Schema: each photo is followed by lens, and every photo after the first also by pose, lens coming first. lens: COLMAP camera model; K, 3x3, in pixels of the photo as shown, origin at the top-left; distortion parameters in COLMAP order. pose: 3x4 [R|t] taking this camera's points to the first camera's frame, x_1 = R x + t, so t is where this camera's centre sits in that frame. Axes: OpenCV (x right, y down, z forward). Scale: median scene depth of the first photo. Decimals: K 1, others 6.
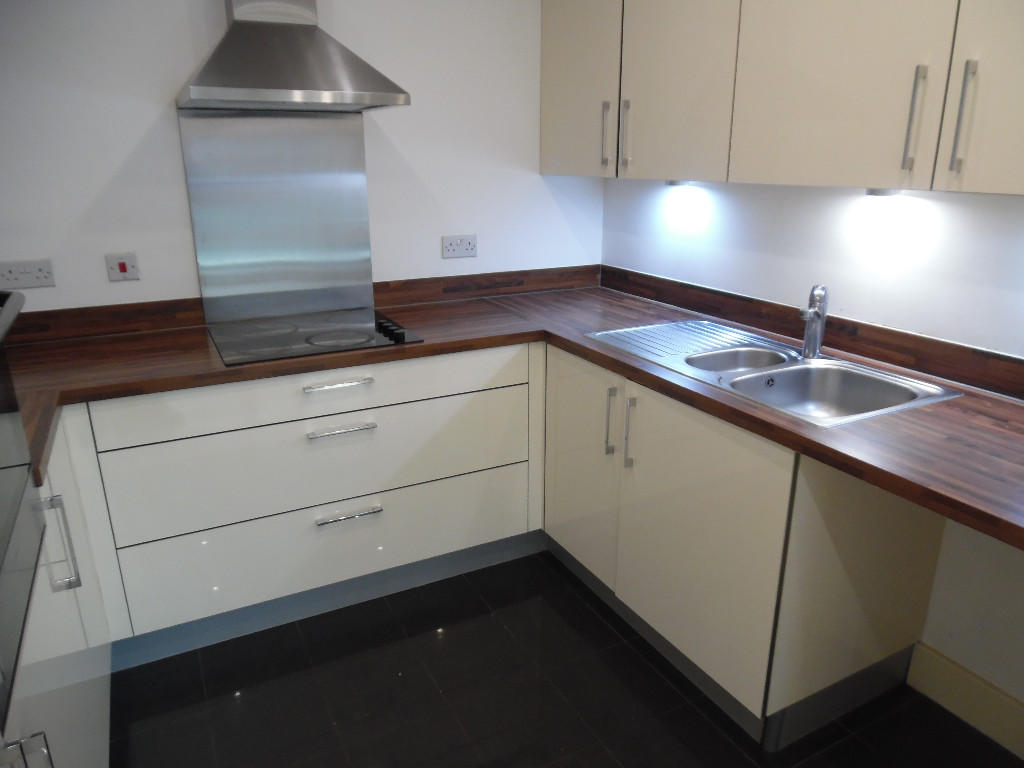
lens RADIAL K [[720.1, 0, 512.0], [0, 720.1, 384.0], [0, 0, 1]] dist [-0.008483, 0.001002]
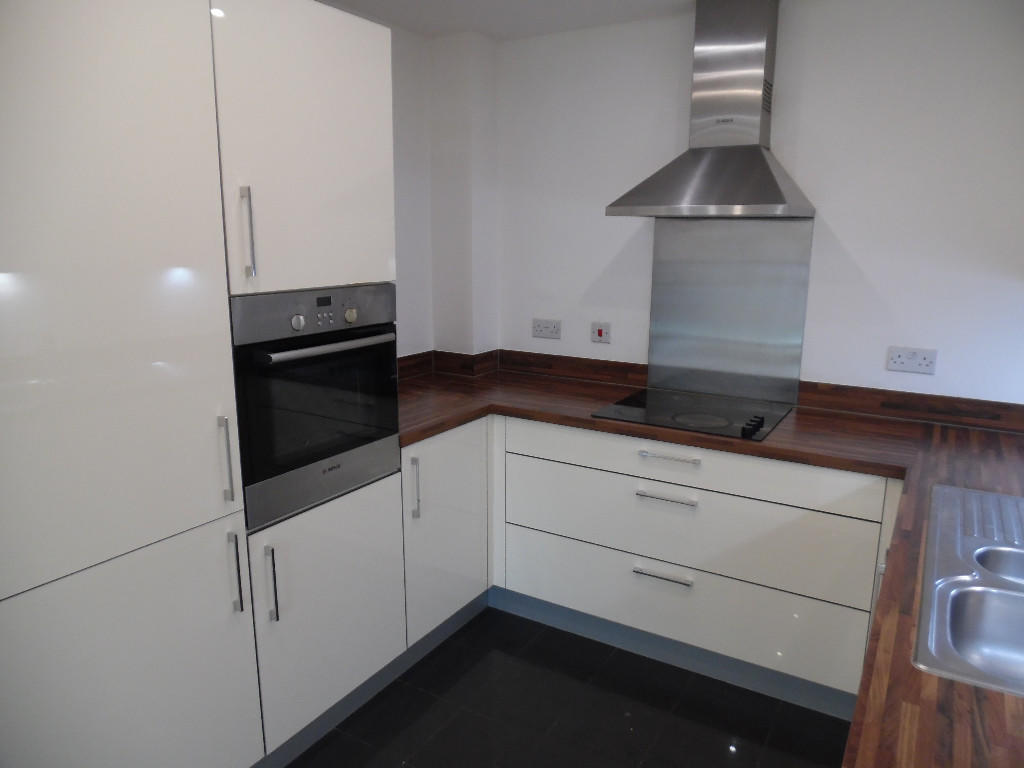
lens RADIAL K [[720.1, 0, 512.0], [0, 720.1, 384.0], [0, 0, 1]] dist [-0.008483, 0.001002]
pose [[0.514647, 0.184131, -0.837397, 0.507179], [-0.268558, 0.962140, 0.046510, -0.086970], [0.814257, 0.200953, 0.544612, 0.150337]]
